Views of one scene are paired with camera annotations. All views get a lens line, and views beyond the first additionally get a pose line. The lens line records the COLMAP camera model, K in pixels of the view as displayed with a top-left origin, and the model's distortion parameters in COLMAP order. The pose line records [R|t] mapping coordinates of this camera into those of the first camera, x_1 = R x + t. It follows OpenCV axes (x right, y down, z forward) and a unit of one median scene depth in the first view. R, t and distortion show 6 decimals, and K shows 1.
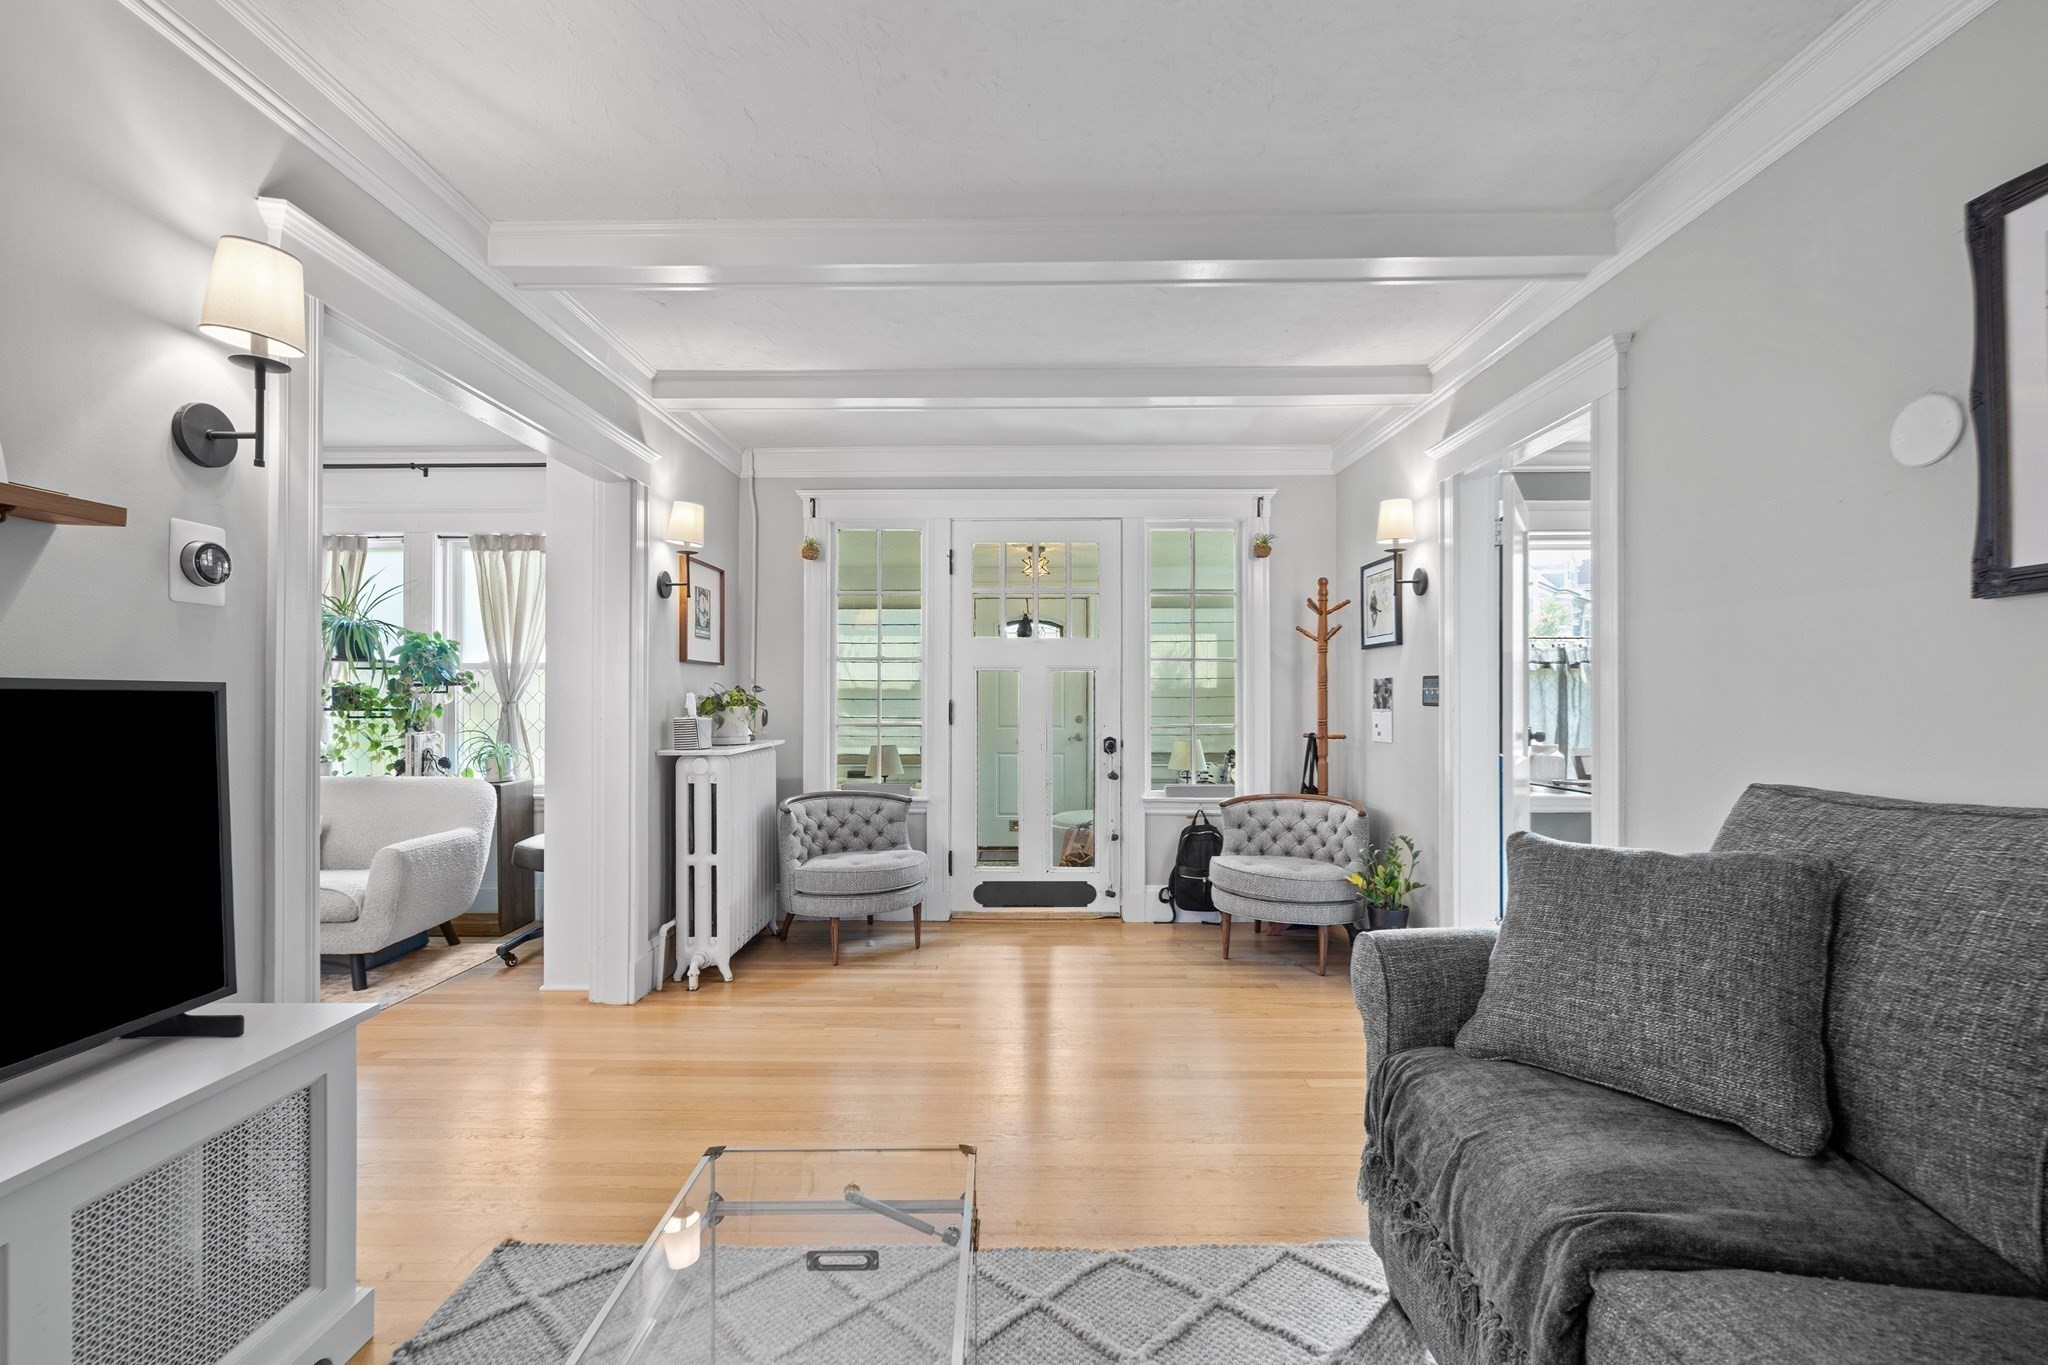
lens RADIAL K [[865.5, 0, 1019.2], [0, 865.5, 694.0], [0, 0, 1]] dist [0.000012, 0.000074]
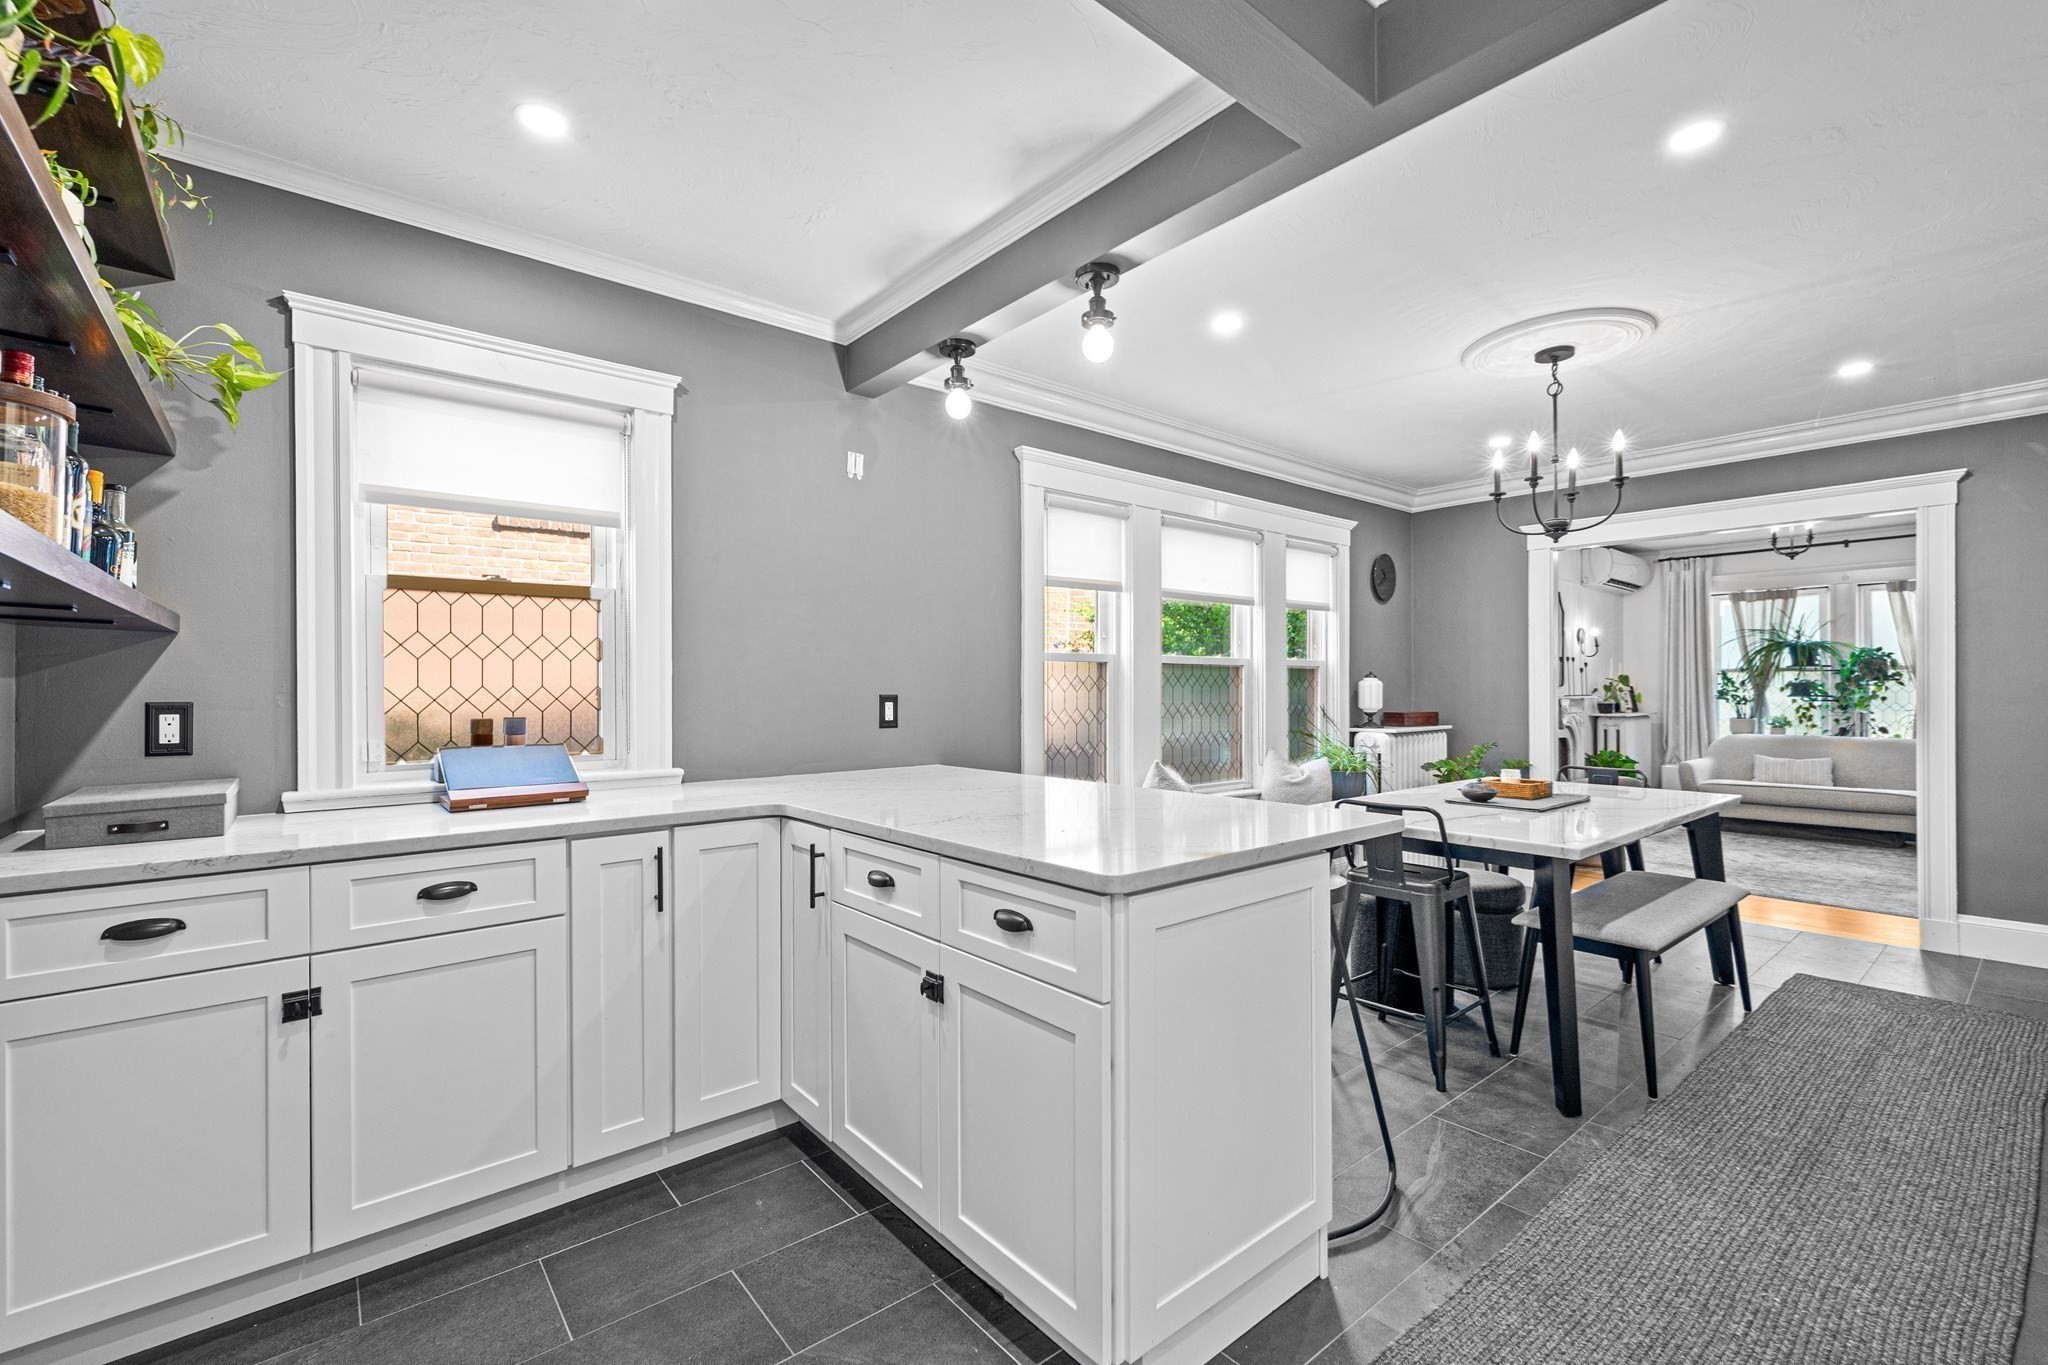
lens RADIAL K [[868.8, 0, 1011.1], [0, 868.8, 685.1], [0, 0, 1]] dist [0.000007, 0.000632]
pose [[0.640793, -0.004813, -0.767699, -0.494585], [0.008876, 0.999960, 0.001139, -0.019109], [0.767662, -0.007544, 0.640810, -1.280313]]
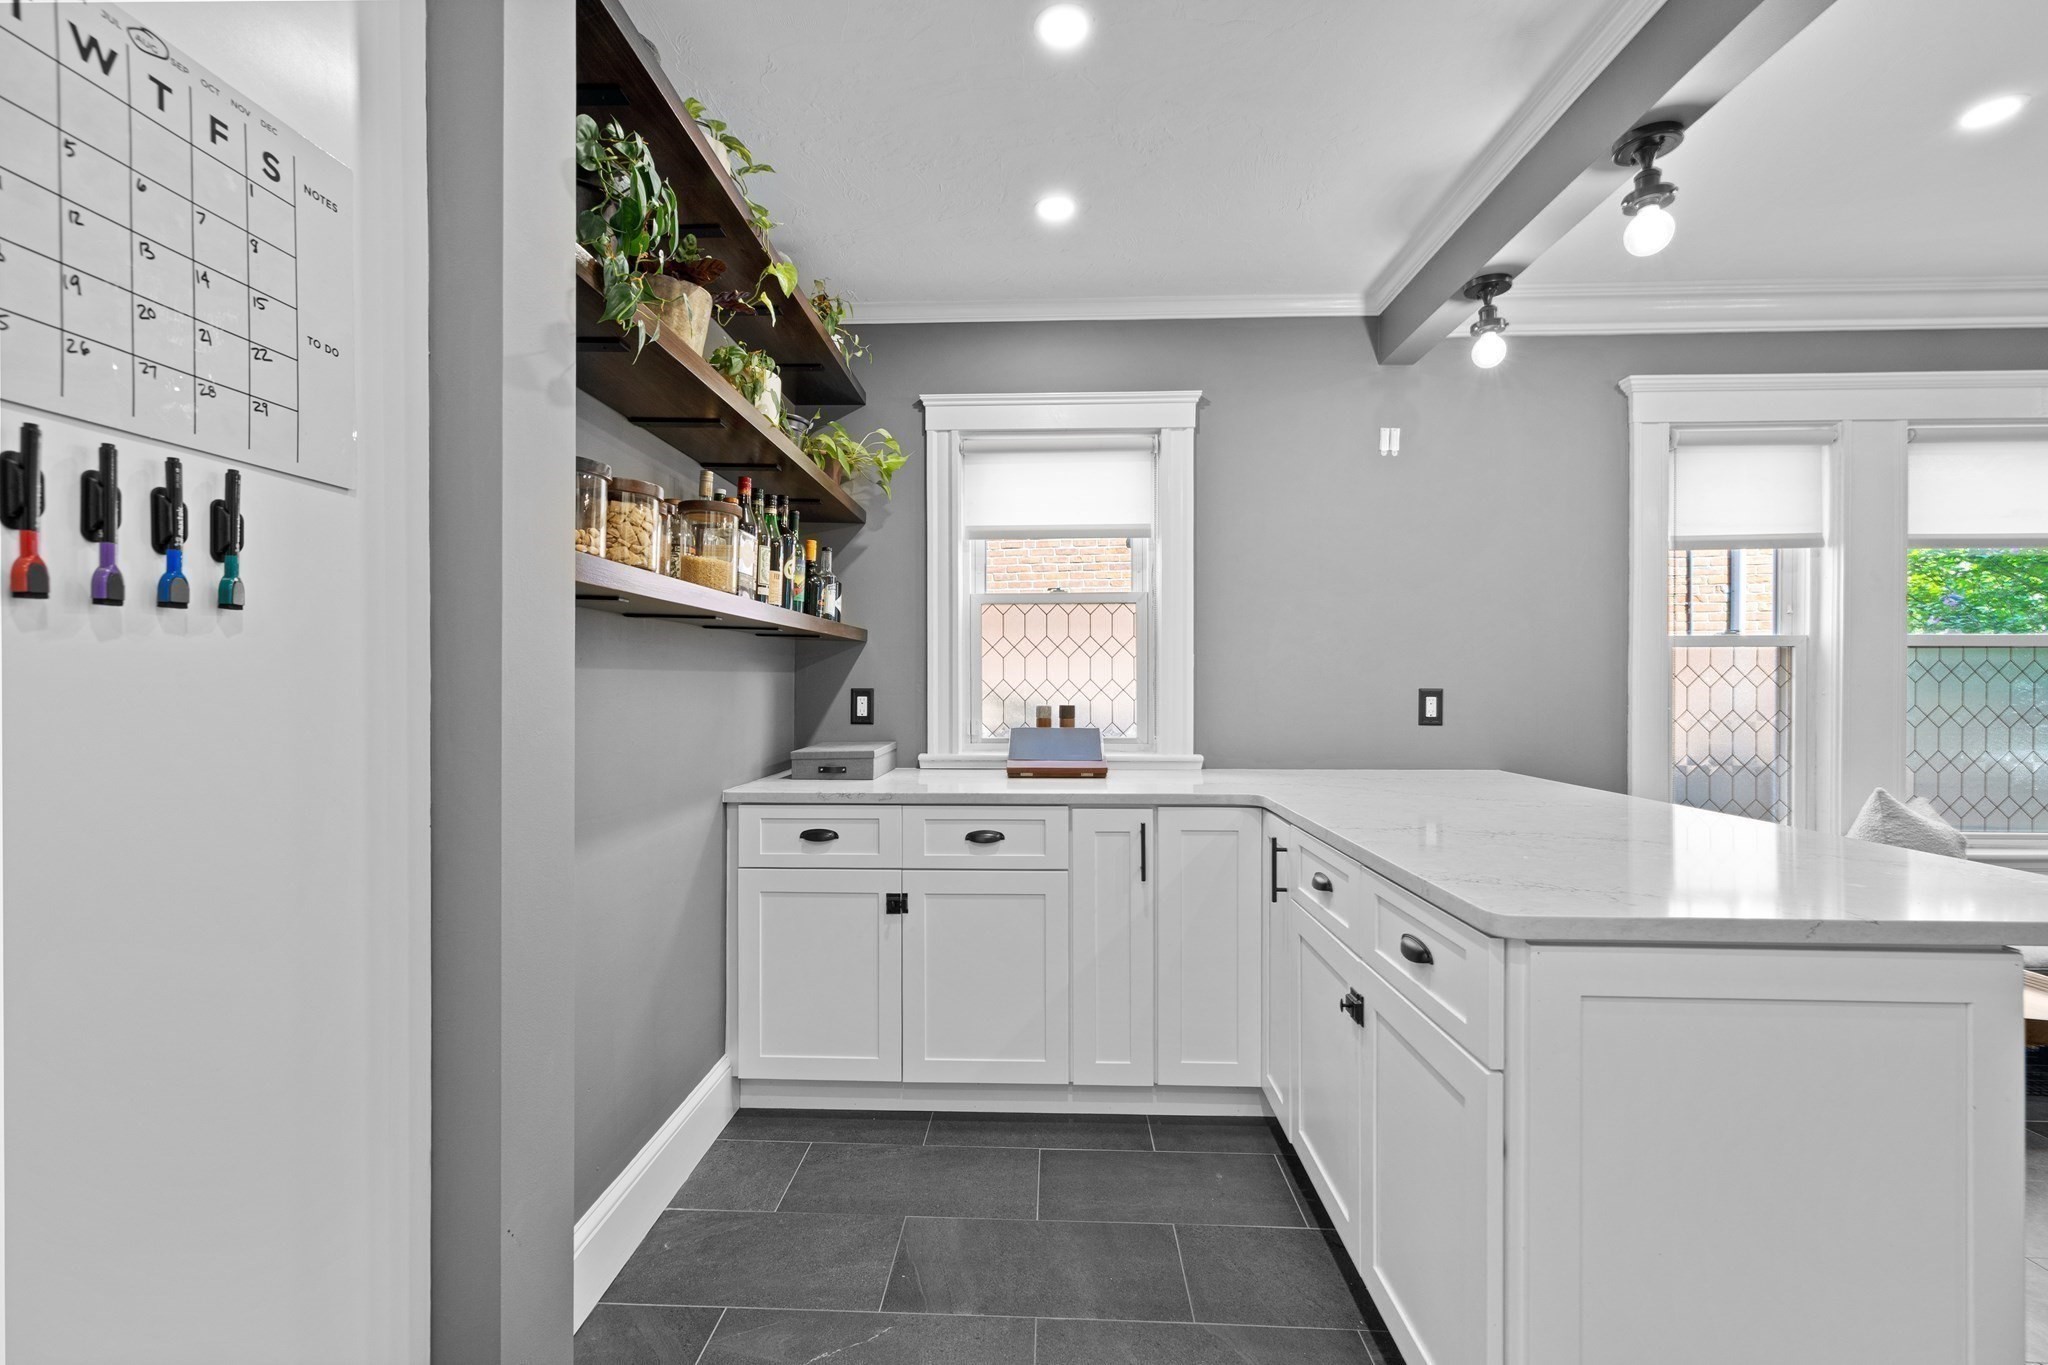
lens RADIAL K [[862.3, 0, 1014.2], [0, 862.3, 679.2], [0, 0, 1]] dist [0.003147, 0.000191]
pose [[-0.032847, -0.002265, -0.999458, -0.454515], [0.005746, 0.999980, -0.002455, -0.018378], [0.999444, -0.005823, -0.032833, -1.182495]]
